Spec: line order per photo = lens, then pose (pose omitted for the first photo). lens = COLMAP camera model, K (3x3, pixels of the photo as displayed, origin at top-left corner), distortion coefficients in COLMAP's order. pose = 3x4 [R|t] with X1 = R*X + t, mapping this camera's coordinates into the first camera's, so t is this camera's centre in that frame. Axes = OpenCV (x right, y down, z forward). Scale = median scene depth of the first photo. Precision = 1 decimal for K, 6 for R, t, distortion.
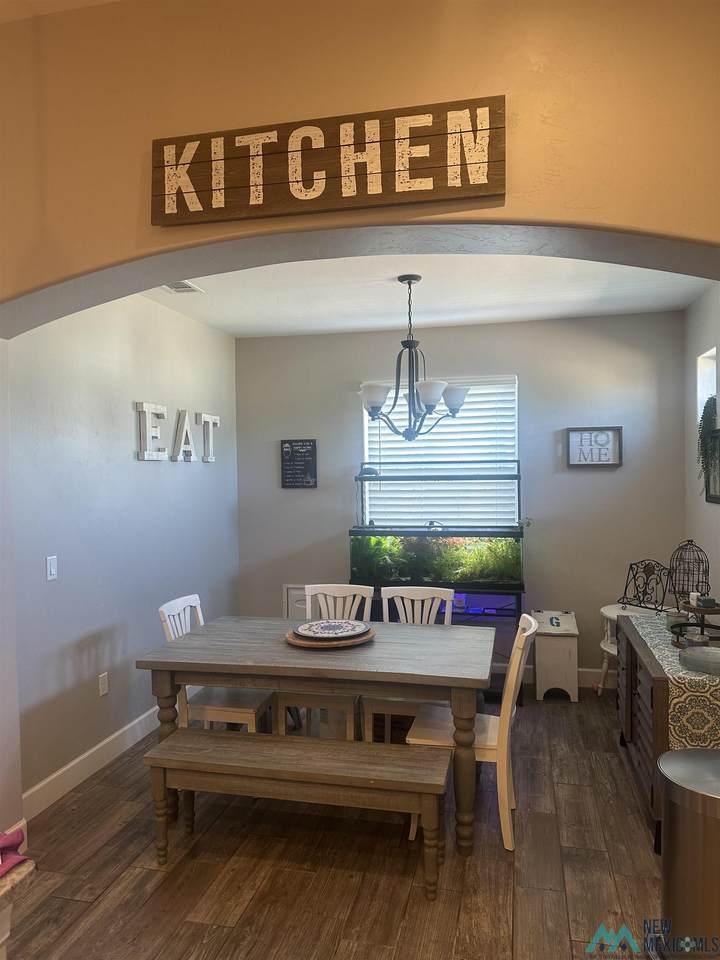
lens RADIAL K [[680.3, 0, 362.2], [0, 680.3, 486.5], [0, 0, 1]] dist [0.014732, 0.004070]
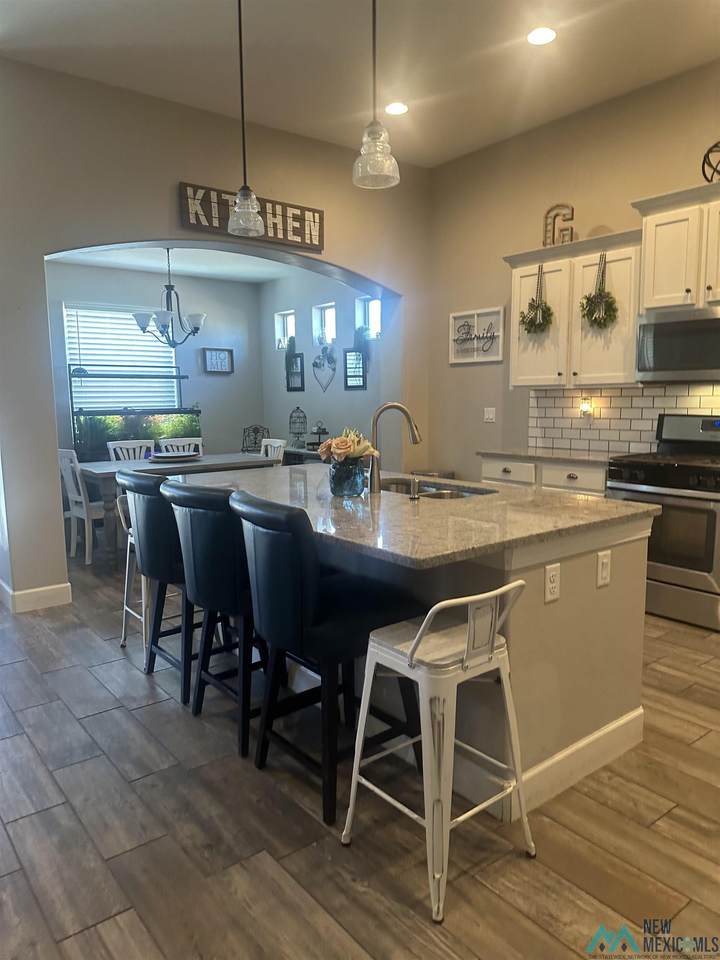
lens RADIAL K [[680.3, 0, 359.2], [0, 680.3, 480.0], [0, 0, 1]] dist [0.014732, 0.004070]
pose [[0.624060, -0.086385, 0.776587, -1.674181], [0.015679, 0.995054, 0.098088, 0.163791], [-0.781219, -0.049037, 0.622328, -0.685035]]
